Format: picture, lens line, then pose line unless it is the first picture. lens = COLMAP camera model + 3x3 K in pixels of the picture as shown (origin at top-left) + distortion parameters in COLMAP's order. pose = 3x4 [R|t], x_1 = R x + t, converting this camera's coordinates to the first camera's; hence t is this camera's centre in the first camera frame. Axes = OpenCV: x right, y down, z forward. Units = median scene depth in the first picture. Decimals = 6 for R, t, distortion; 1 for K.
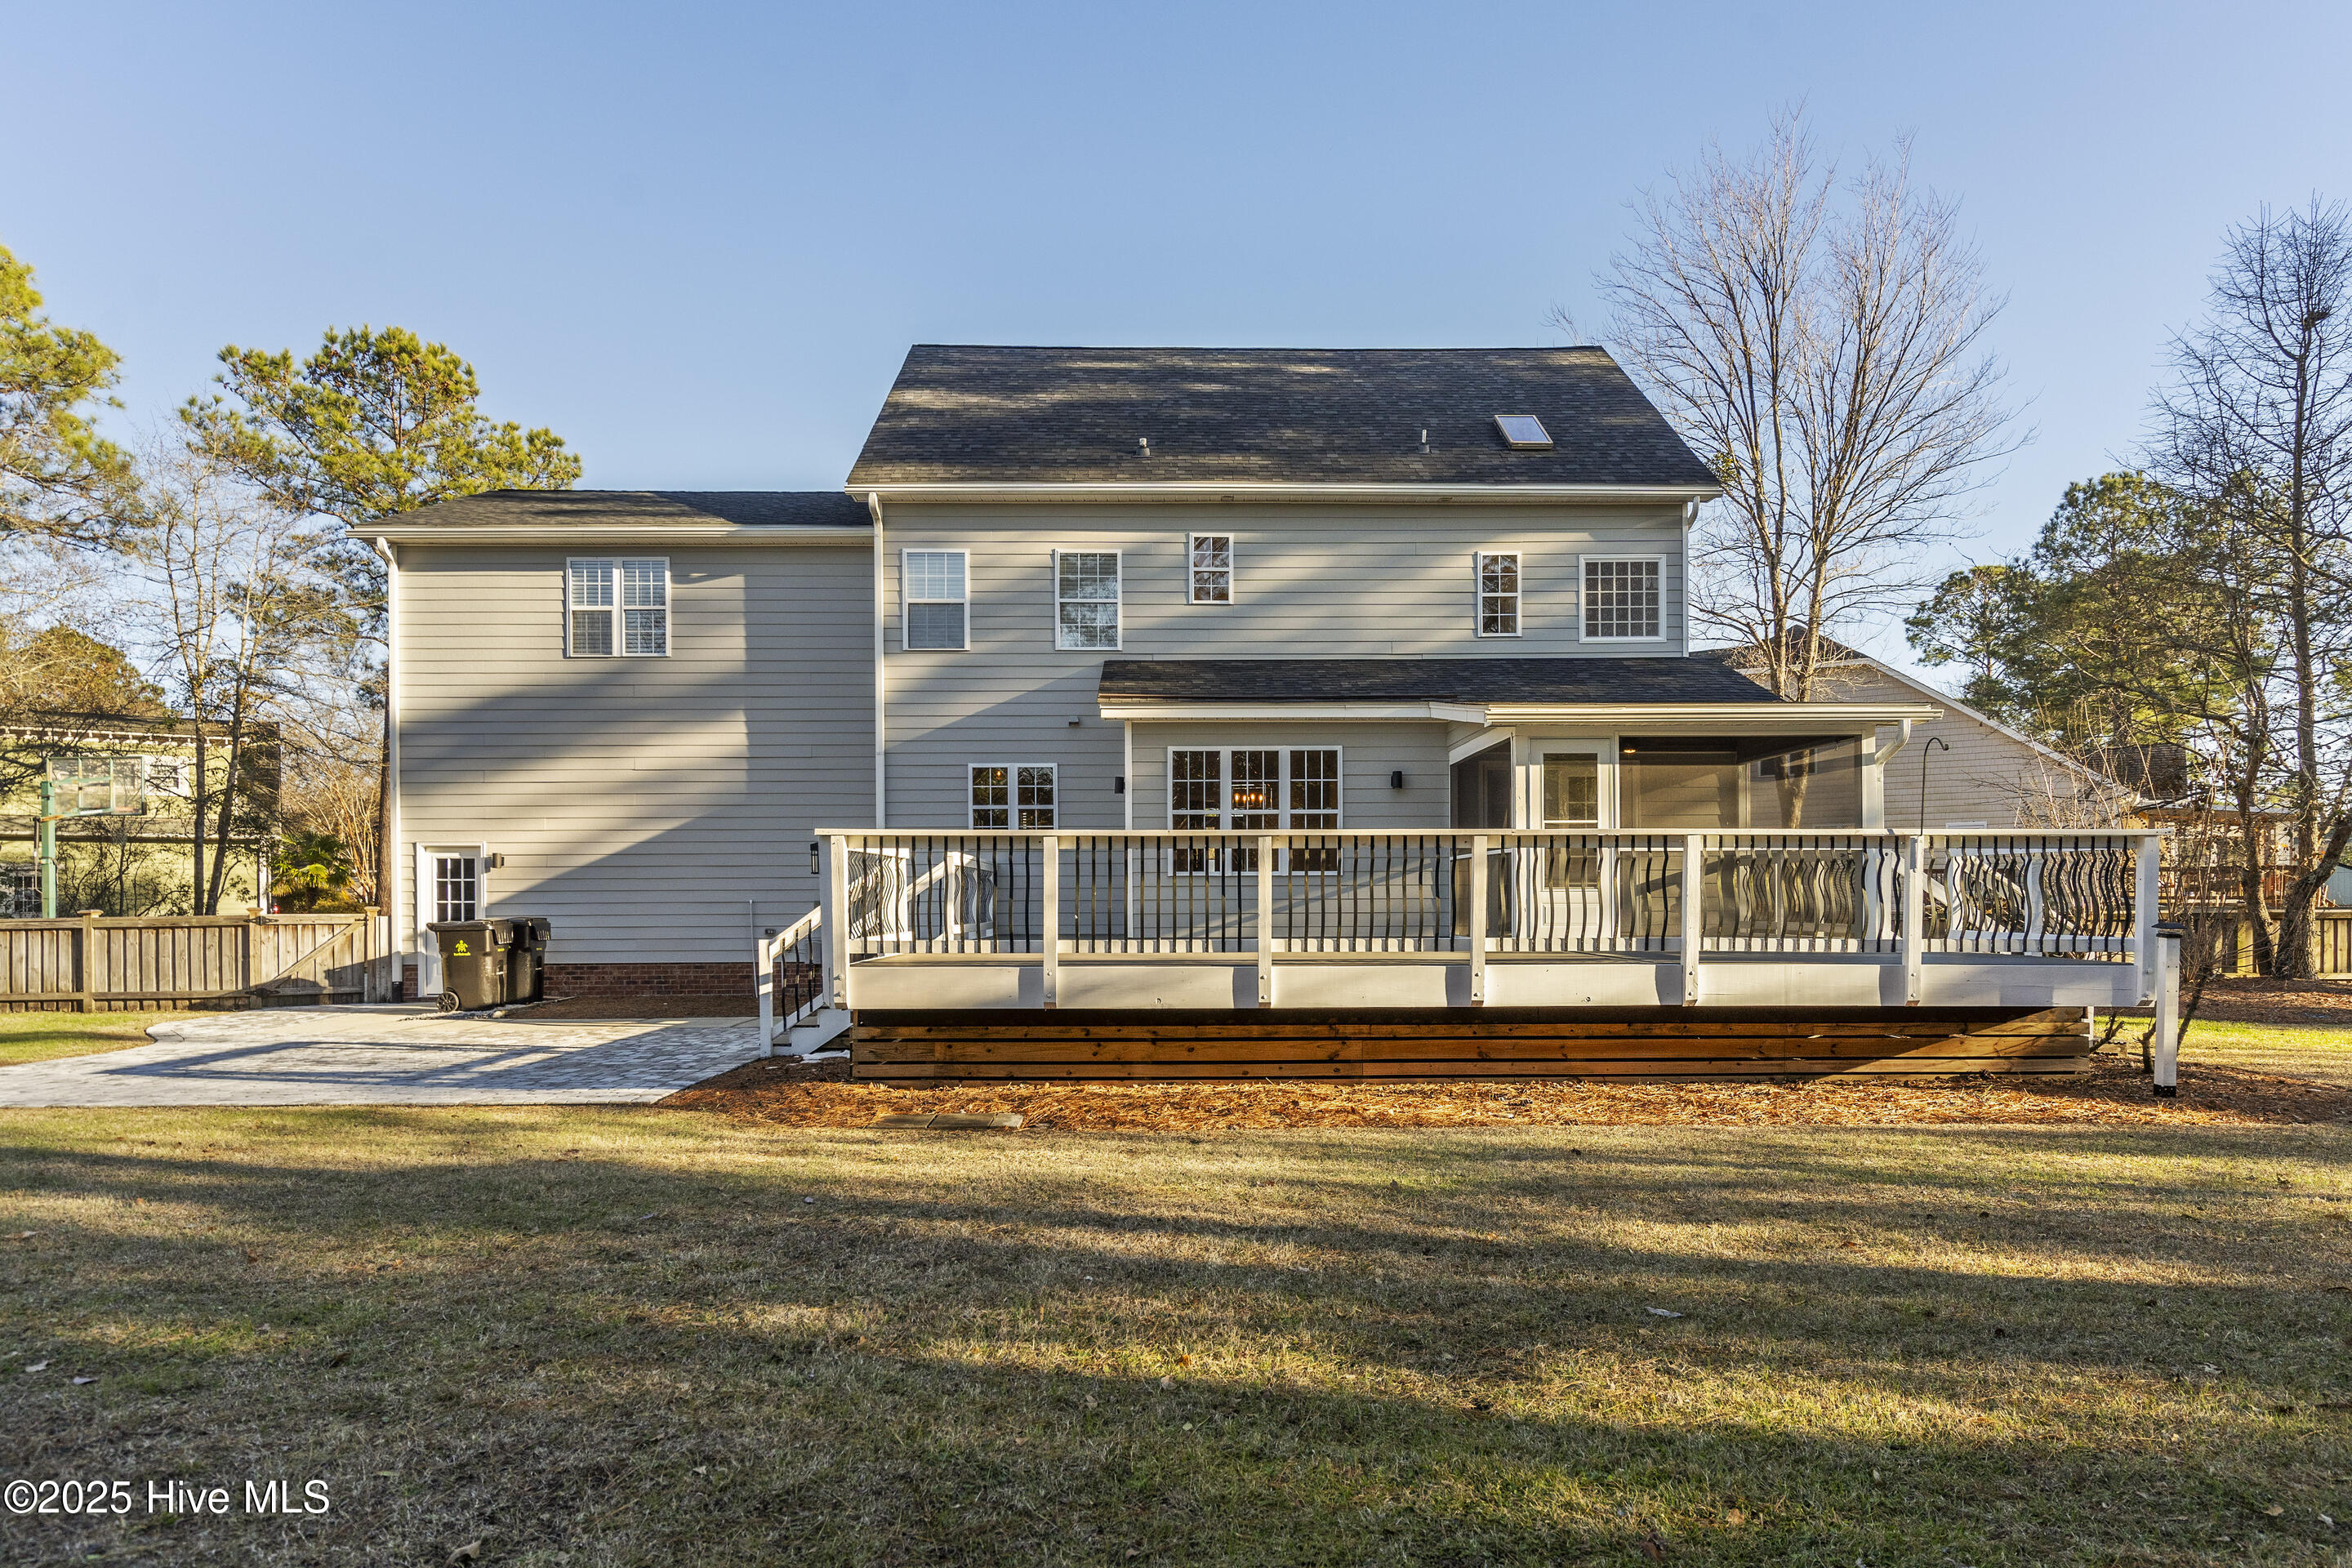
lens RADIAL K [[1401.7, 0, 1174.7], [0, 1401.7, 938.6], [0, 0, 1]] dist [0.006516, 0.001190]
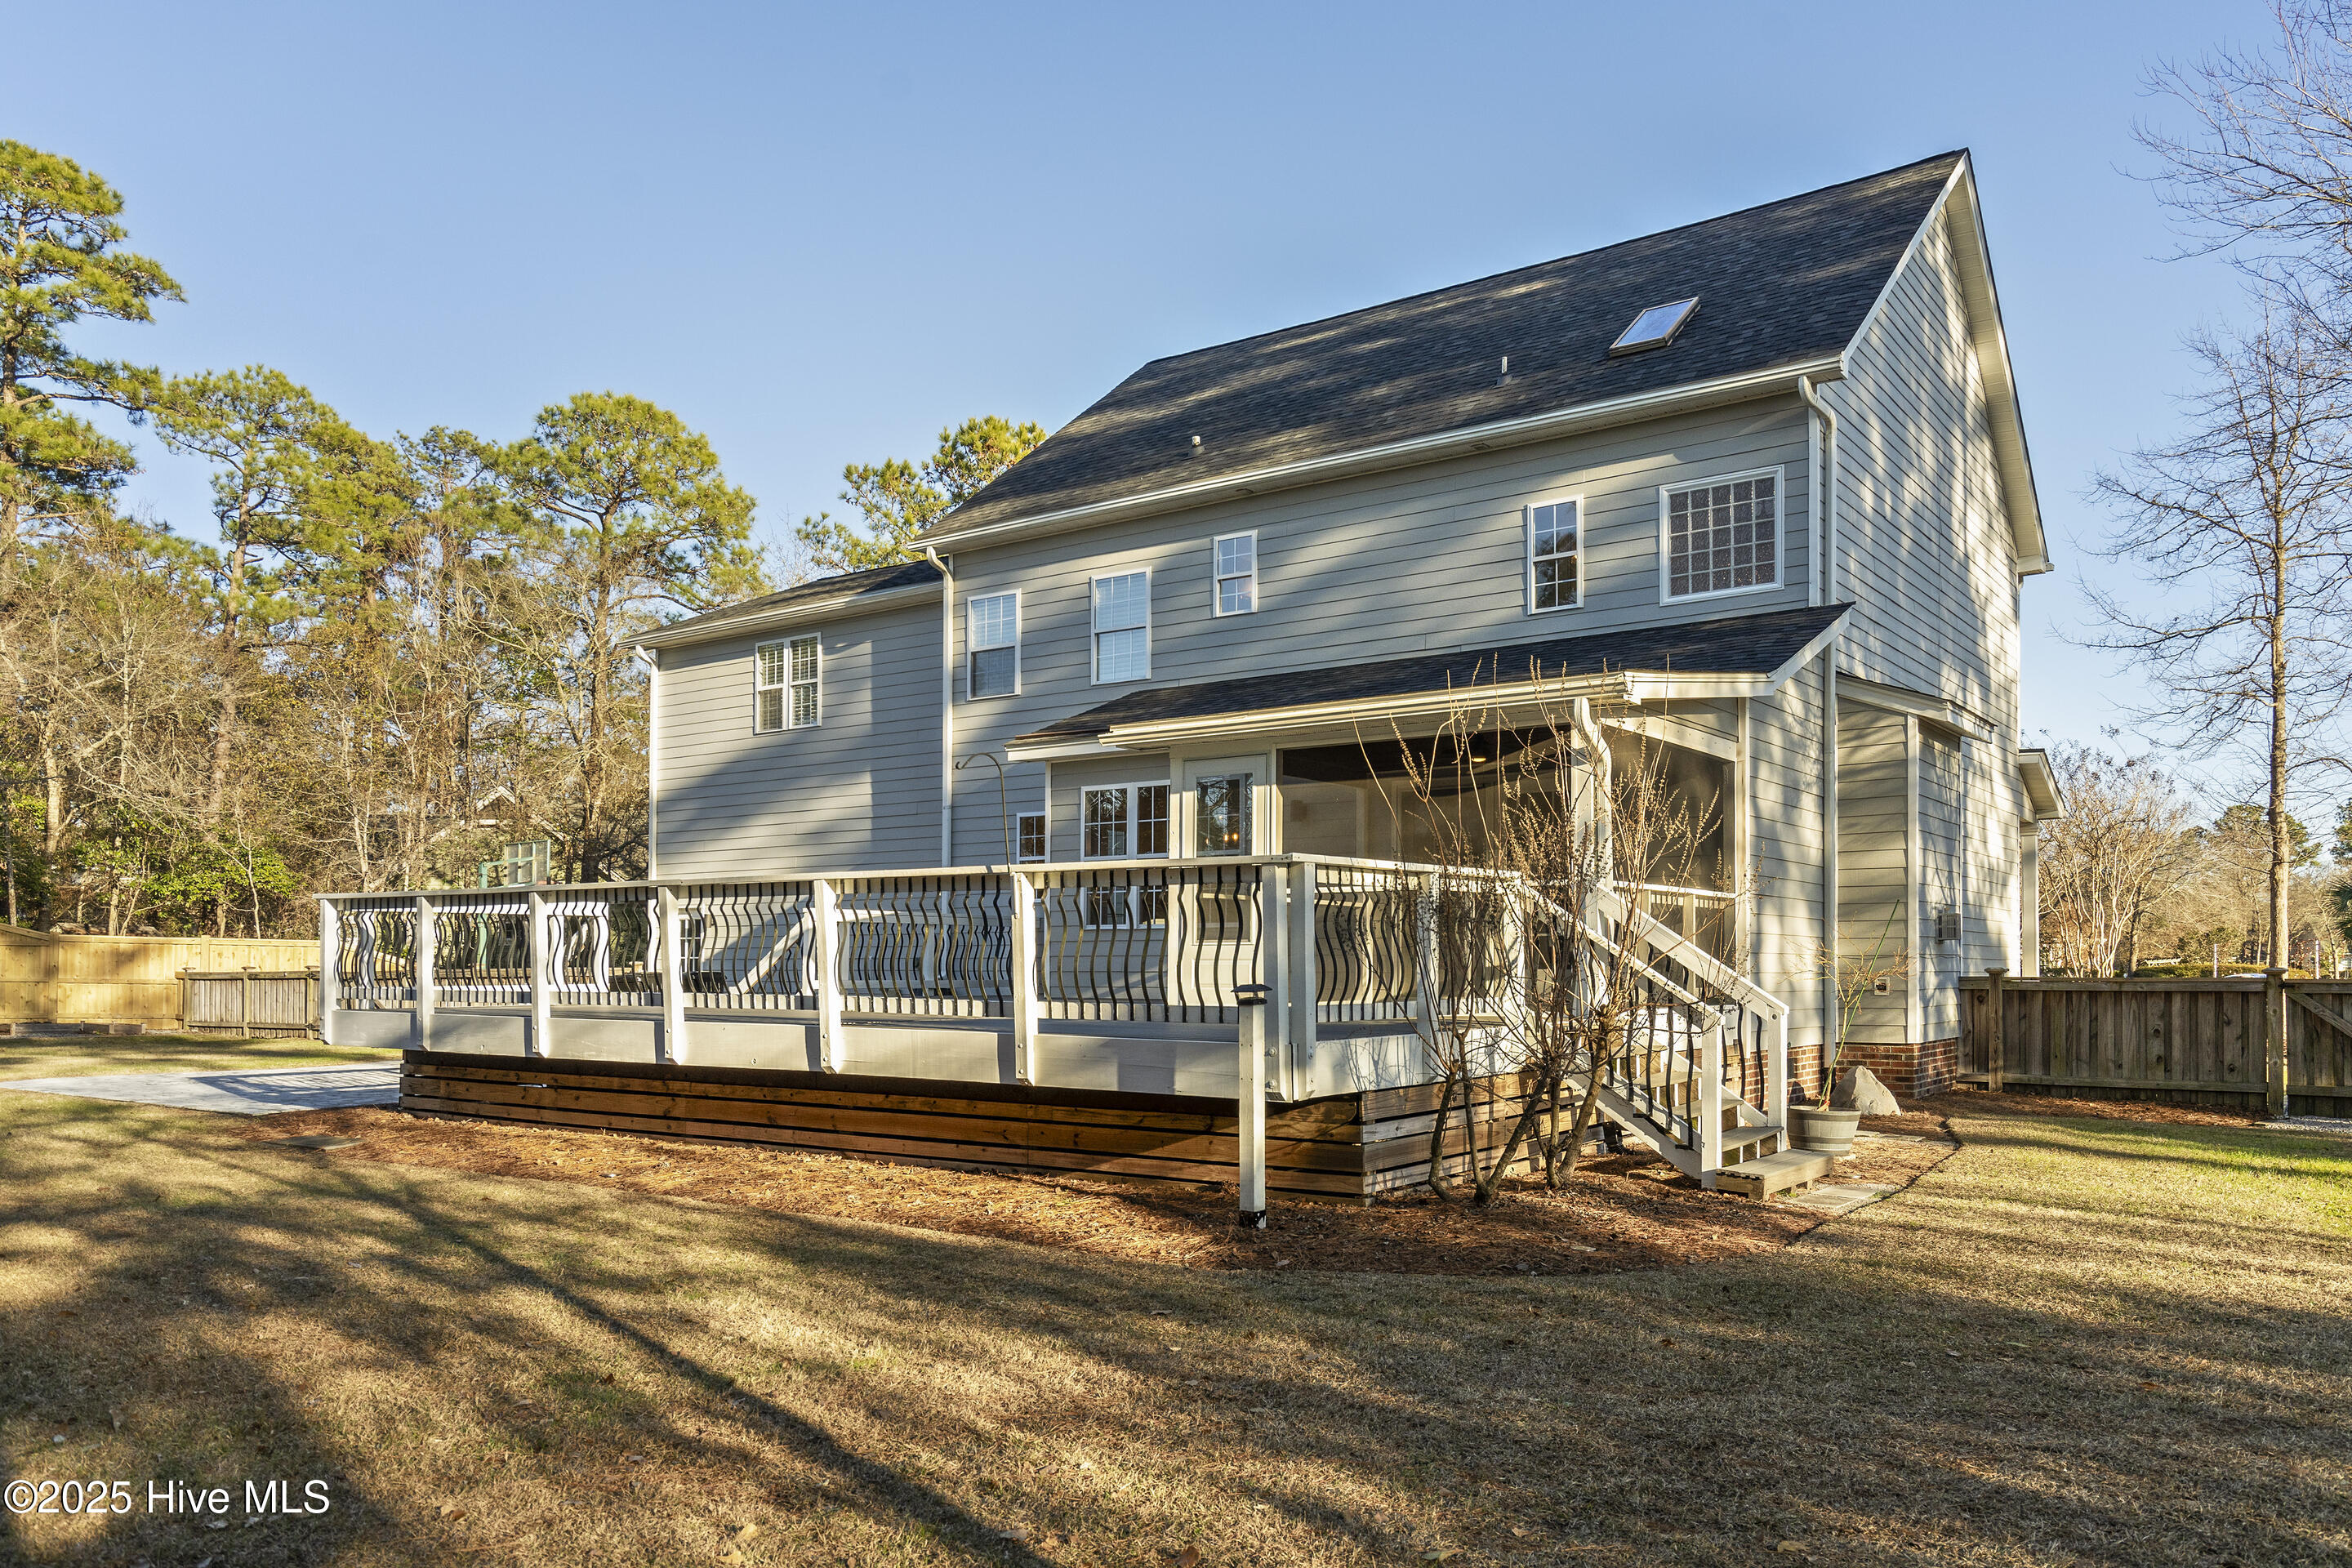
lens RADIAL K [[1686.8, 0, 1178.1], [0, 1686.8, 966.4], [0, 0, 1]] dist [0.011376, 0.002259]
pose [[0.800972, 0.004060, -0.598688, 0.620299], [-0.017878, 0.999693, -0.017140, -0.002660], [0.598435, 0.024432, 0.800799, 0.148161]]
